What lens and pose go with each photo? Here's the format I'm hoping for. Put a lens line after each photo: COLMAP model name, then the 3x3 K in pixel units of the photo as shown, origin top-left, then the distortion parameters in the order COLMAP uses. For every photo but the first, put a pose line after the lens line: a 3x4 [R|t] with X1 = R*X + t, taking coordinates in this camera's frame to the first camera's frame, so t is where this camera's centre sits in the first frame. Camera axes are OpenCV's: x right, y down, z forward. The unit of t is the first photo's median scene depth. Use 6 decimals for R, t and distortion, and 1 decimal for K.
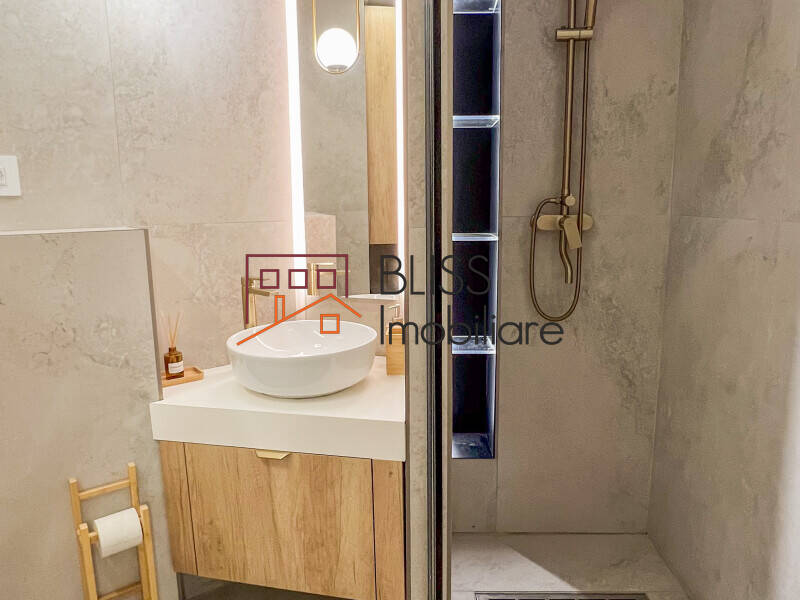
lens RADIAL K [[602.3, 0, 400.0], [0, 602.3, 300.0], [0, 0, 1]] dist [-0.004463, 0.007553]
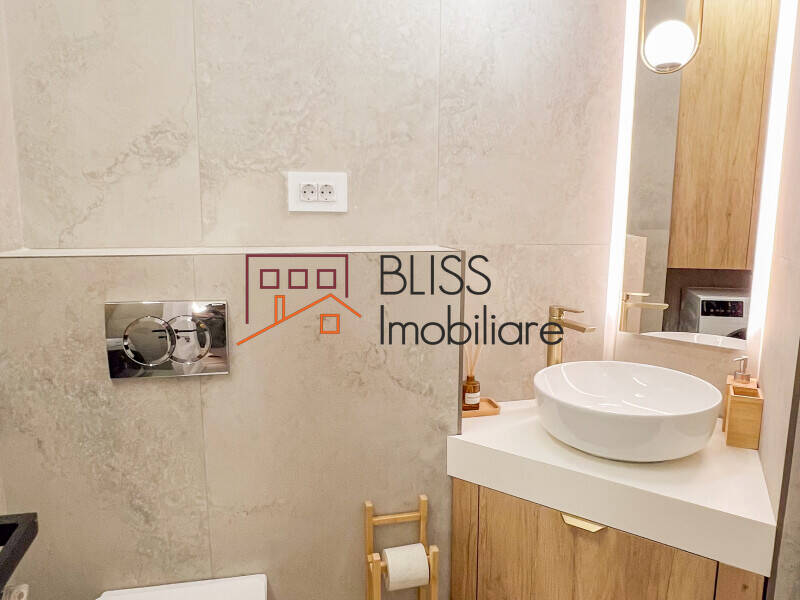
lens RADIAL K [[602.3, 0, 400.0], [0, 602.3, 300.0], [0, 0, 1]] dist [-0.004463, 0.007553]
pose [[0.913696, 0.080826, -0.398280, -0.127136], [-0.087106, 0.996196, 0.002334, -0.033896], [0.396954, 0.032560, 0.917261, 0.107068]]
